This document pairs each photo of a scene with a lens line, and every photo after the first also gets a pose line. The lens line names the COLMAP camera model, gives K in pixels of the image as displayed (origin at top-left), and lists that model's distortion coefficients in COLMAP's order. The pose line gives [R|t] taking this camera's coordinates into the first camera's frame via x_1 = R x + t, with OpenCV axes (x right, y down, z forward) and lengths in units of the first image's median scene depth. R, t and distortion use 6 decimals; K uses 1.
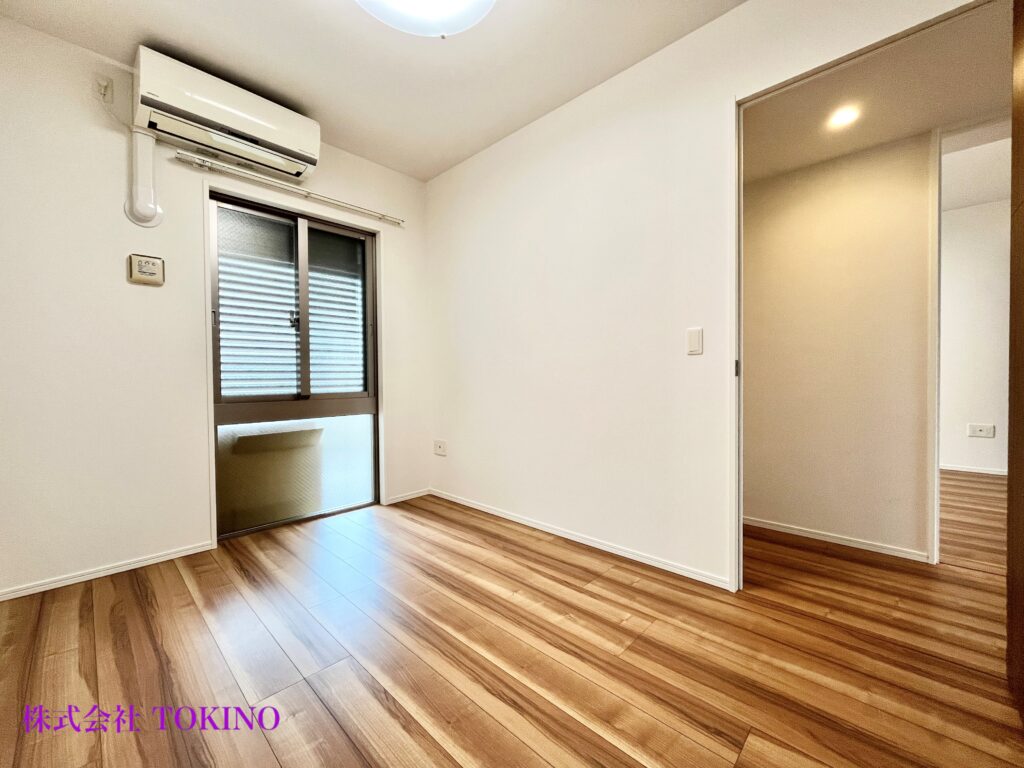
lens RADIAL K [[414.6, 0, 511.2], [0, 414.6, 383.0], [0, 0, 1]] dist [-0.002166, -0.000313]
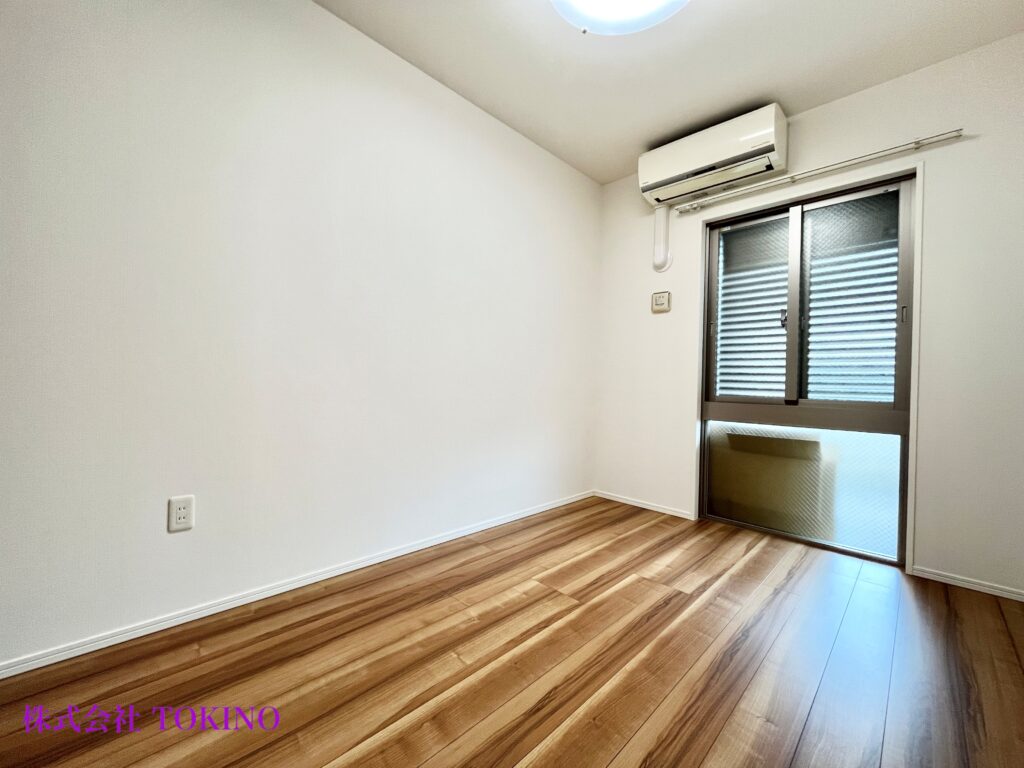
lens RADIAL K [[414.6, 0, 511.2], [0, 414.6, 383.0], [0, 0, 1]] dist [-0.002166, -0.000313]
pose [[-0.029057, 0.012063, -0.999505, 0.506801], [-0.038476, 0.999173, 0.013177, 0.003689], [0.998837, 0.038840, -0.028569, 0.492912]]
